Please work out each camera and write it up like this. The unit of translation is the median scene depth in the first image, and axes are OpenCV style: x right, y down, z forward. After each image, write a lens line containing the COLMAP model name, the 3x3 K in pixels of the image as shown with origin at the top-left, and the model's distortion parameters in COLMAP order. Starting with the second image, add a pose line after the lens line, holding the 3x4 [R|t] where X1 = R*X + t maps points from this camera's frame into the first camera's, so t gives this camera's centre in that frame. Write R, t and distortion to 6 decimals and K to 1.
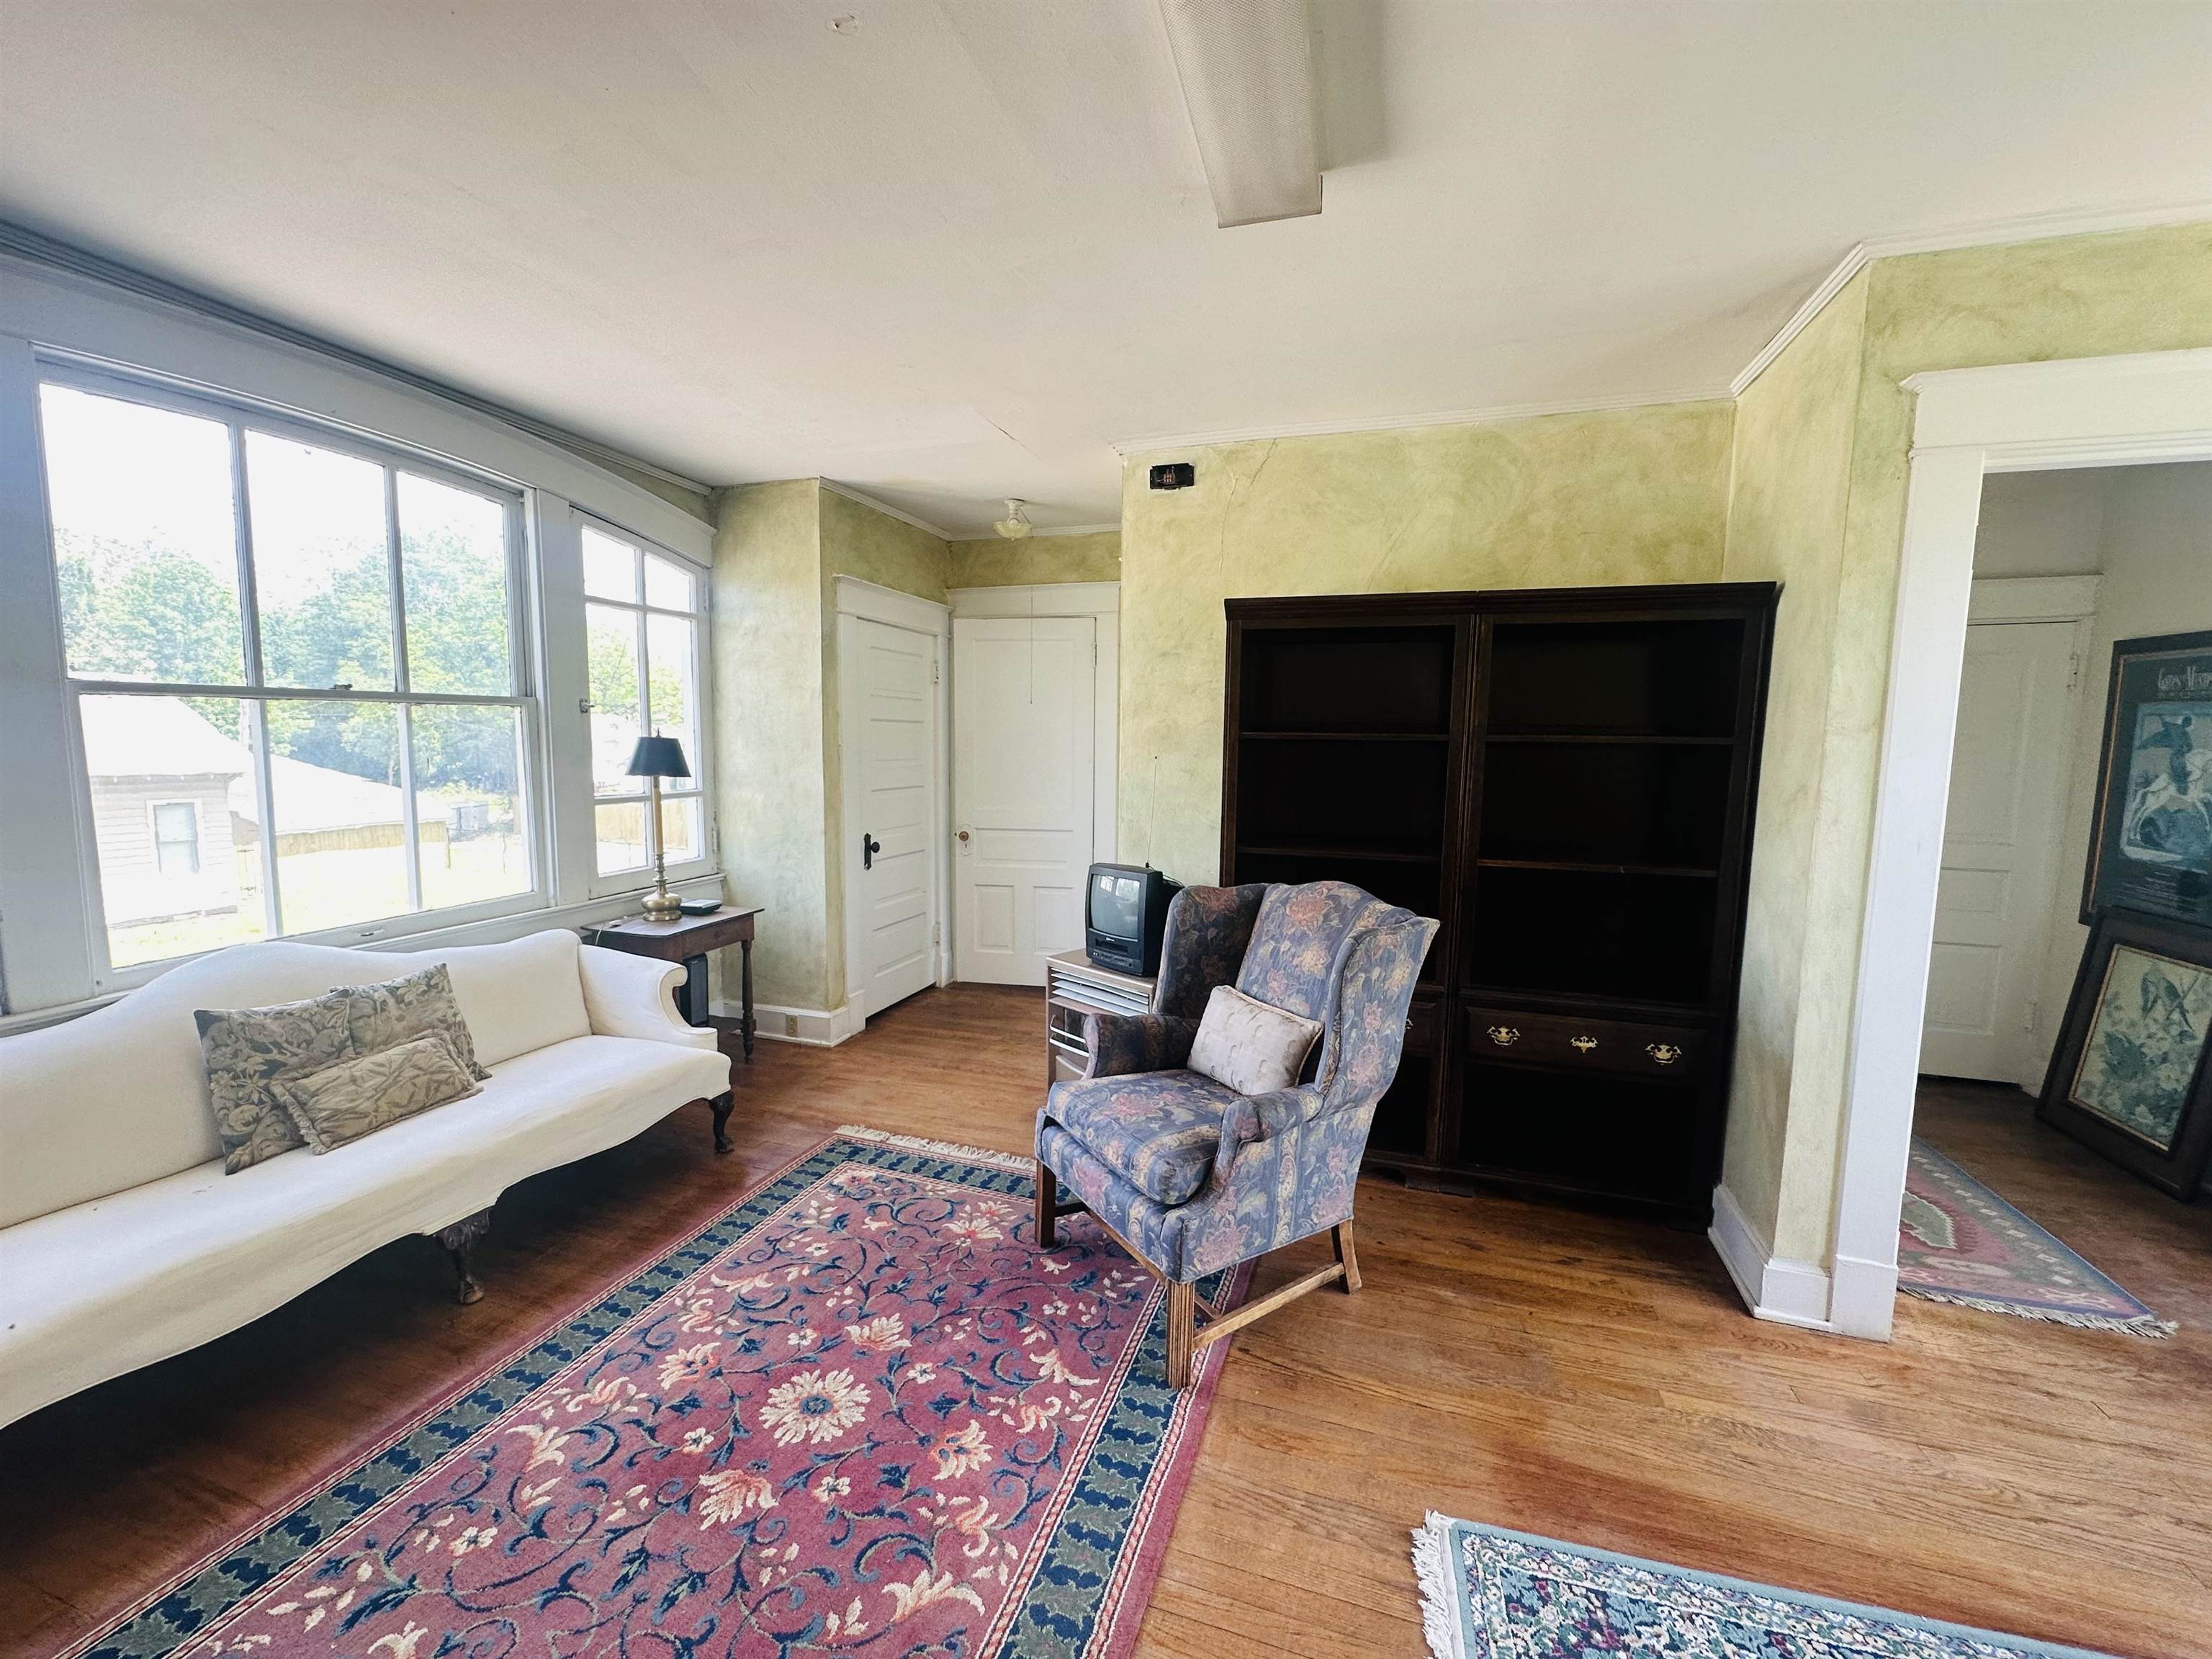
lens RADIAL K [[882.9, 0, 1106.0], [0, 882.9, 829.5], [0, 0, 1]] dist [-0.008919, 0.002493]
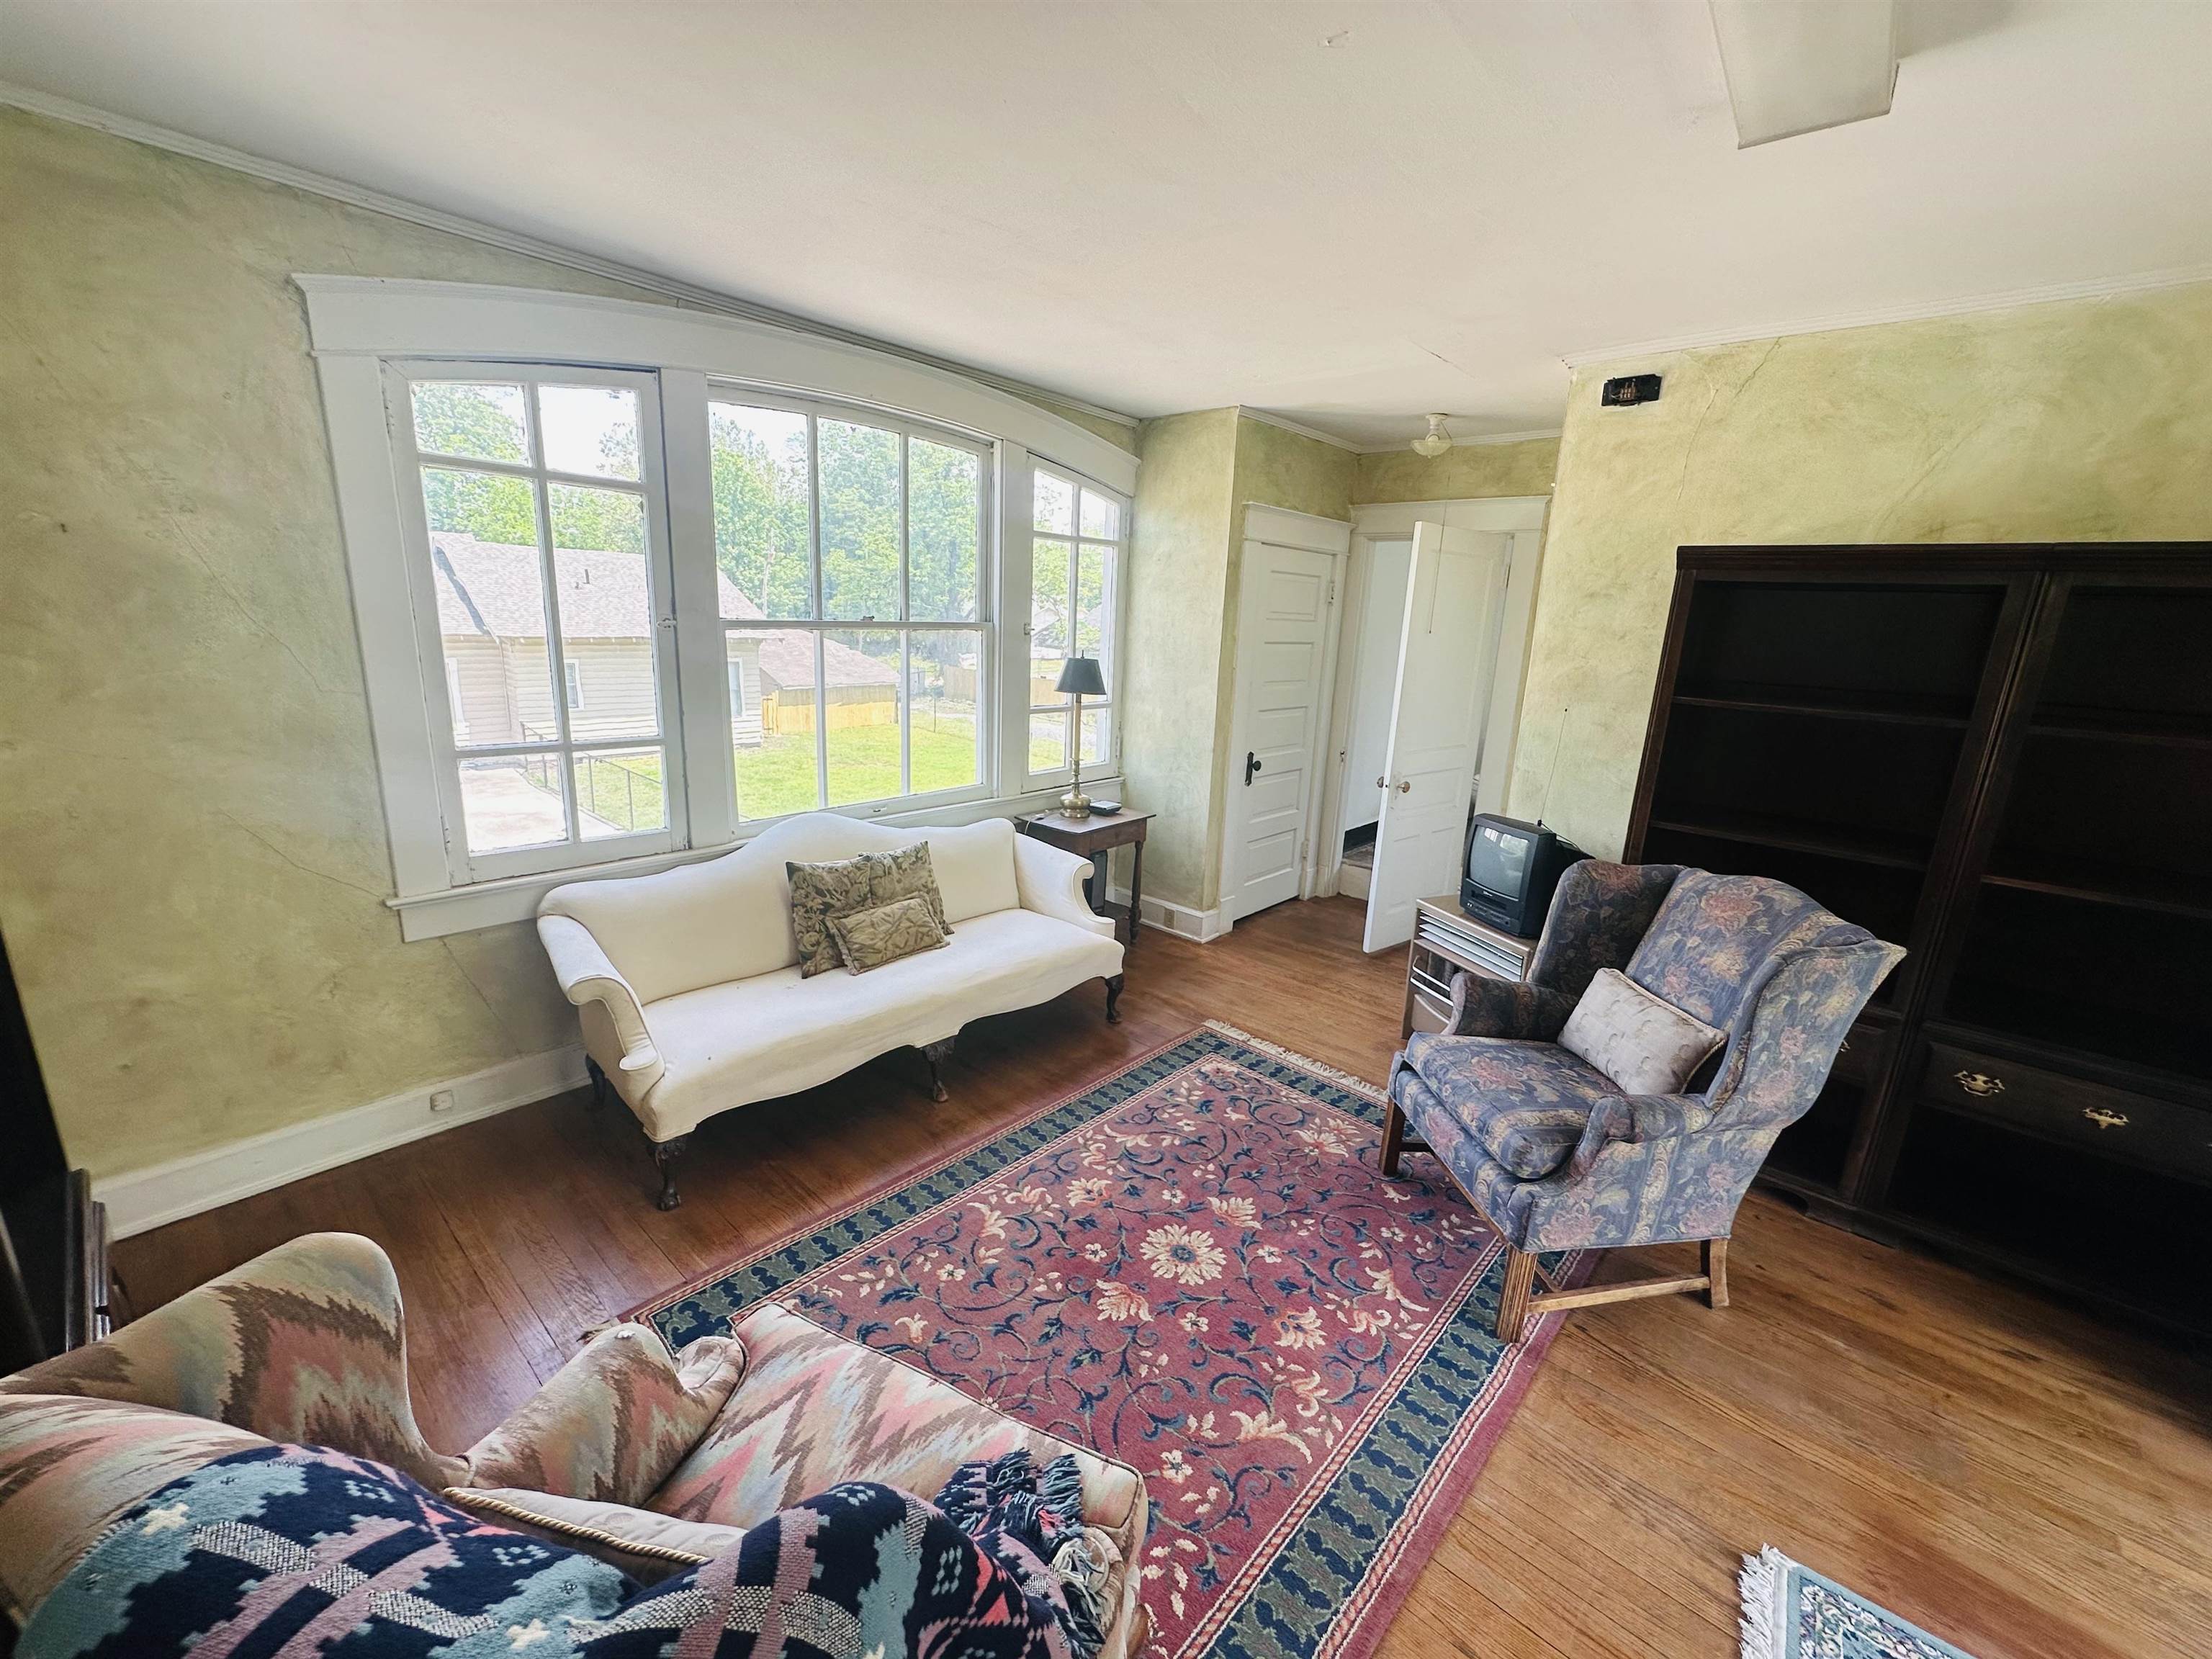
lens RADIAL K [[880.5, 0, 1106.0], [0, 880.5, 829.5], [0, 0, 1]] dist [-0.004594, 0.000586]
pose [[0.914992, 0.120132, -0.385173, -0.021753], [-0.070783, 0.987634, 0.139887, -0.074655], [0.397214, -0.100731, 0.912181, -0.081390]]
